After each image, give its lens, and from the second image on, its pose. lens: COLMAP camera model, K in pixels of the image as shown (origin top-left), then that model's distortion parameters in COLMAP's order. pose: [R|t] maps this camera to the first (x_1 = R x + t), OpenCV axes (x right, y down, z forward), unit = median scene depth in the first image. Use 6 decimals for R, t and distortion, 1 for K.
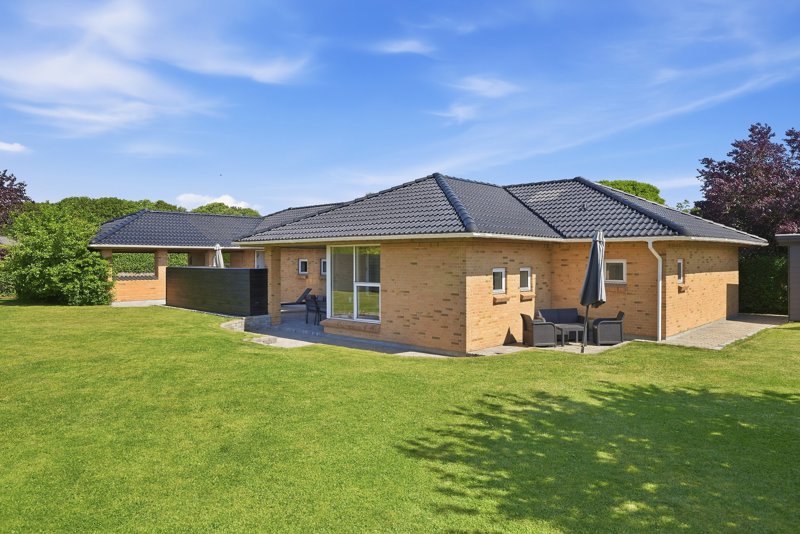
lens RADIAL K [[562.3, 0, 396.9], [0, 562.3, 269.1], [0, 0, 1]] dist [0.002549, -0.008357]
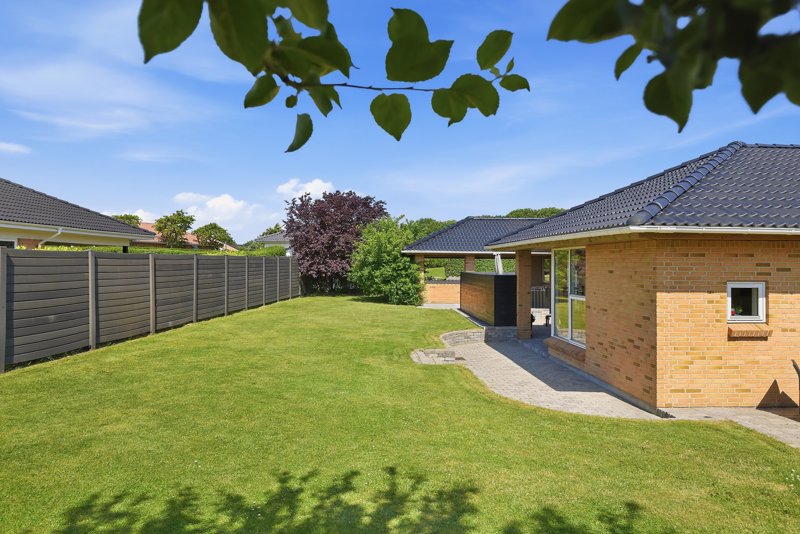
lens RADIAL K [[562.3, 0, 408.7], [0, 562.3, 290.0], [0, 0, 1]] dist [0.002549, -0.008357]
pose [[0.715203, 0.041016, -0.697712, 0.742465], [-0.024767, 0.999137, 0.033347, -0.008538], [0.698478, -0.006569, 0.715602, 0.645115]]
